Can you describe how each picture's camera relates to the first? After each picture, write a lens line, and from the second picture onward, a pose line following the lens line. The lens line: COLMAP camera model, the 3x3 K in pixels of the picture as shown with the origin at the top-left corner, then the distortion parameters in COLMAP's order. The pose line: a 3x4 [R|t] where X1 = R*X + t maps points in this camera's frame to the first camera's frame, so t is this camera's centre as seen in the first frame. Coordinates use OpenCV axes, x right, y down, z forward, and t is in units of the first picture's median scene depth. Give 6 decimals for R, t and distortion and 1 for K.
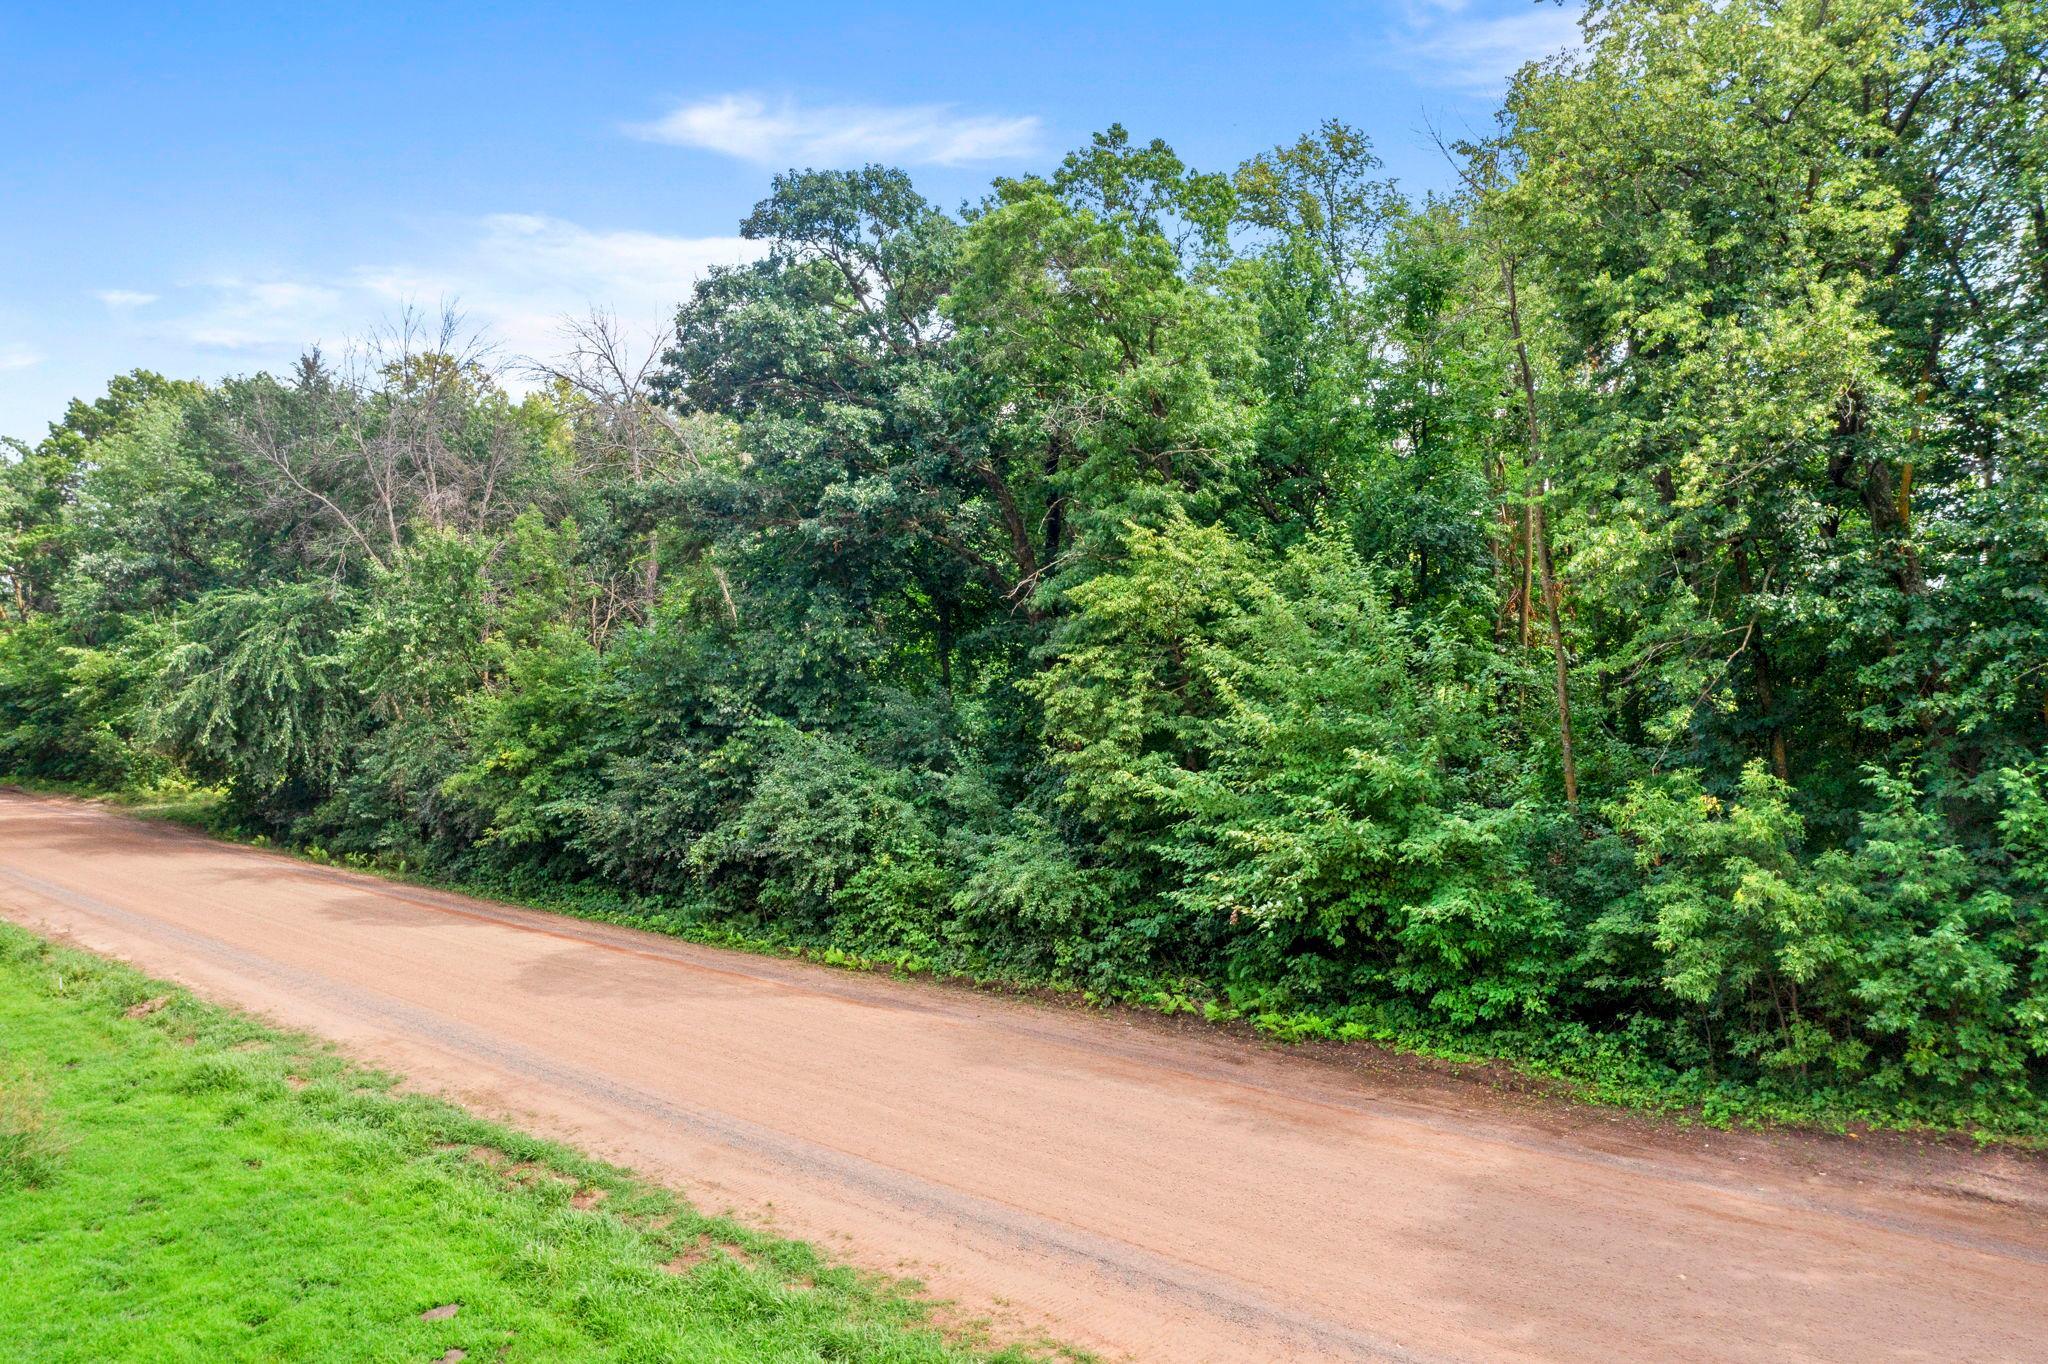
lens RADIAL K [[1616.8, 0, 1021.4], [0, 1616.8, 682.3], [0, 0, 1]] dist [-0.017851, -0.005185]
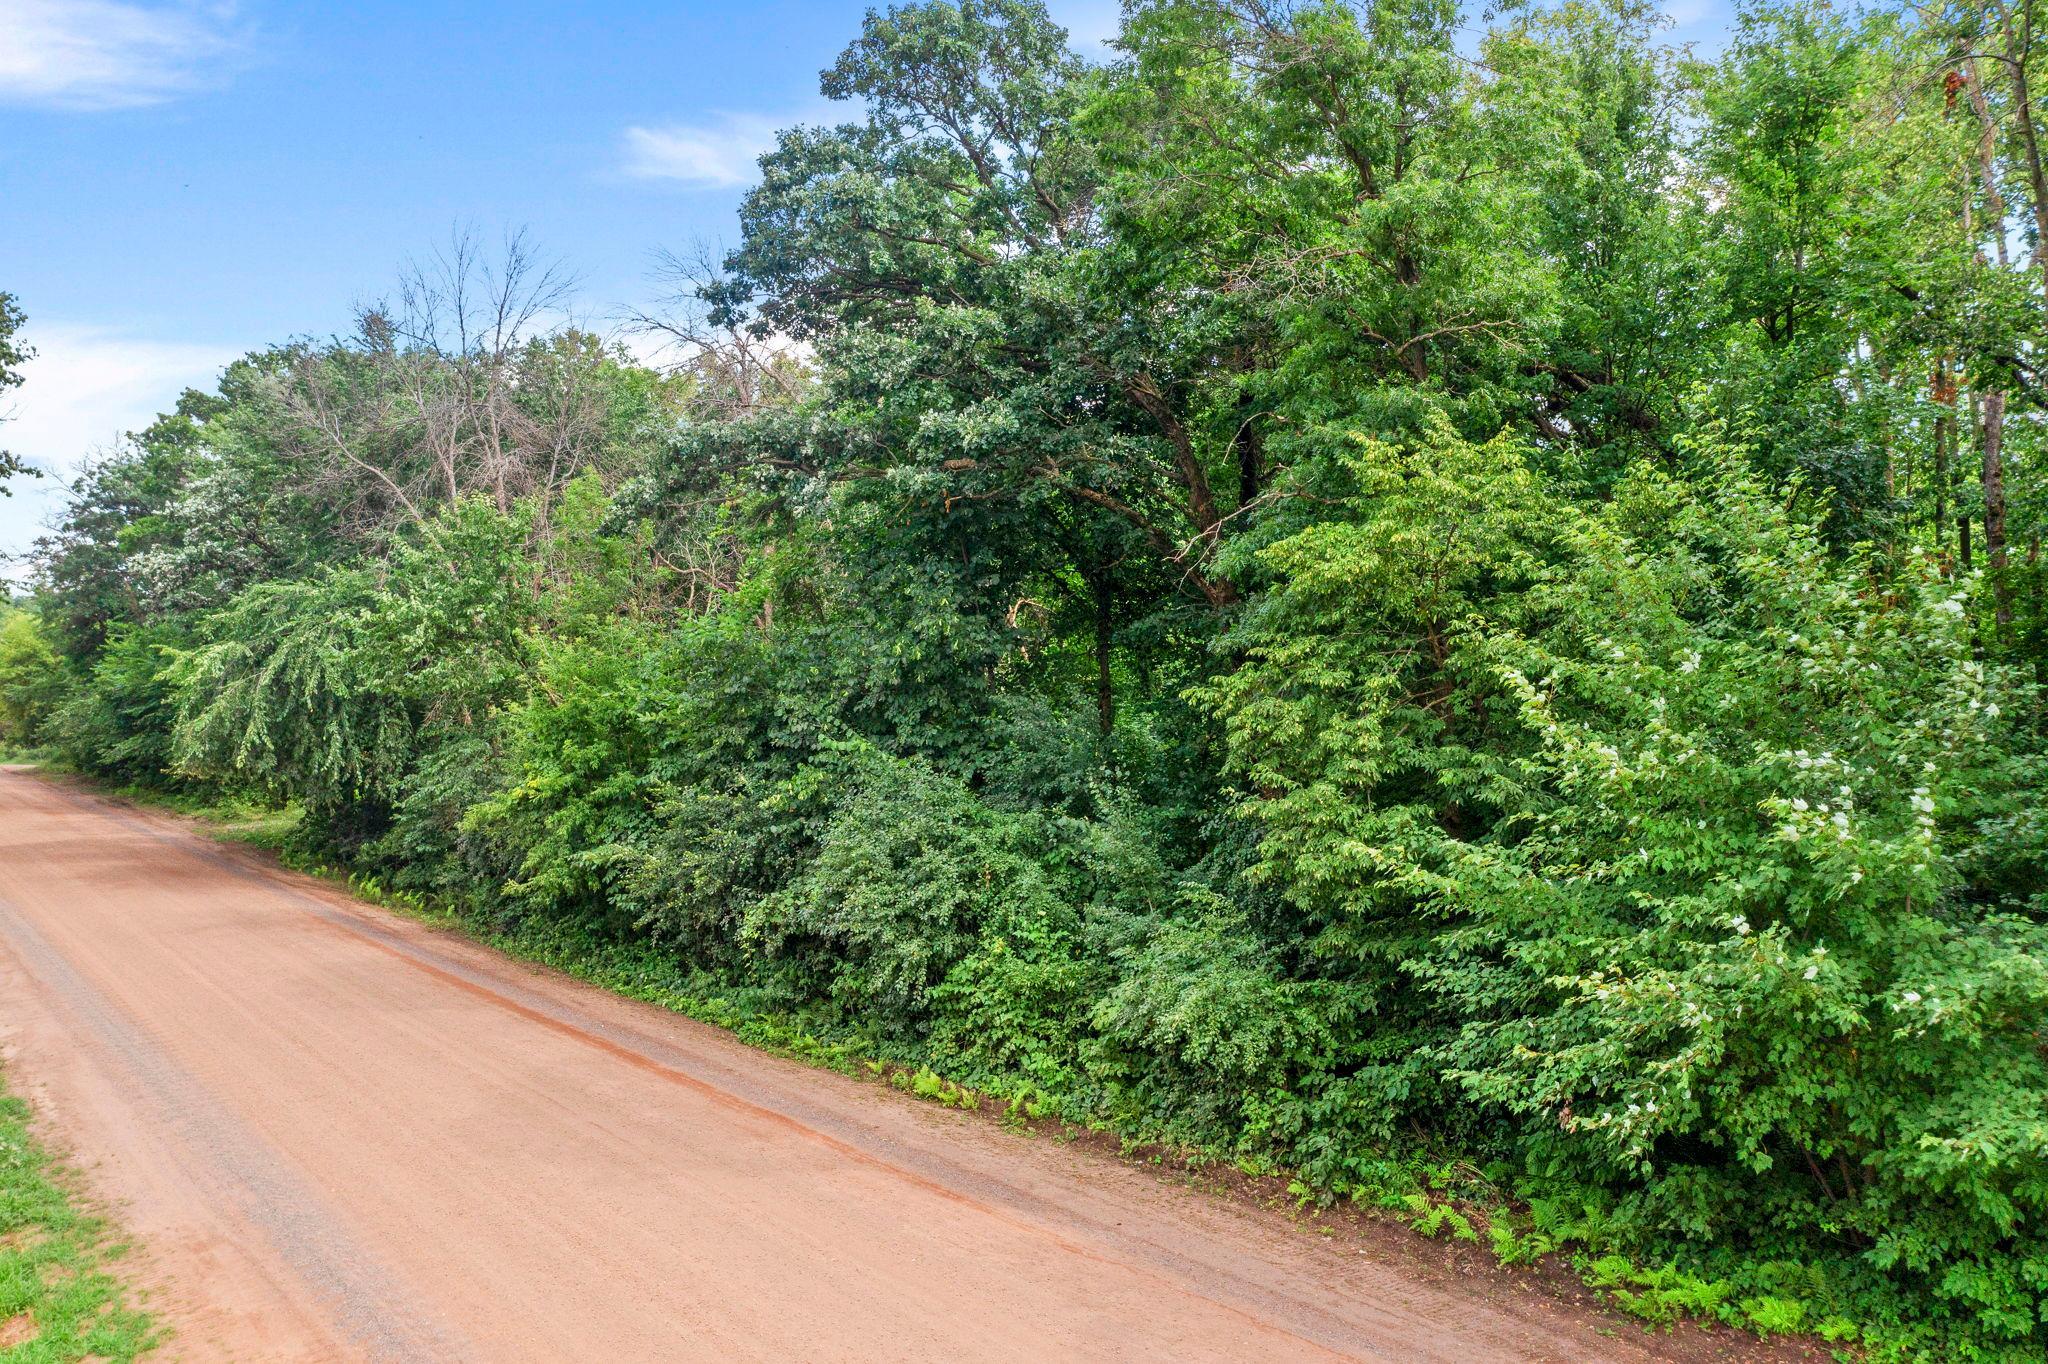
lens RADIAL K [[1580.7, 0, 1014.2], [0, 1580.7, 662.3], [0, 0, 1]] dist [0.001256, -0.005147]
pose [[0.990992, -0.001604, -0.133912, 0.013870], [-0.000444, 0.999883, -0.015263, -0.001772], [0.133921, 0.015185, 0.990876, 0.330386]]
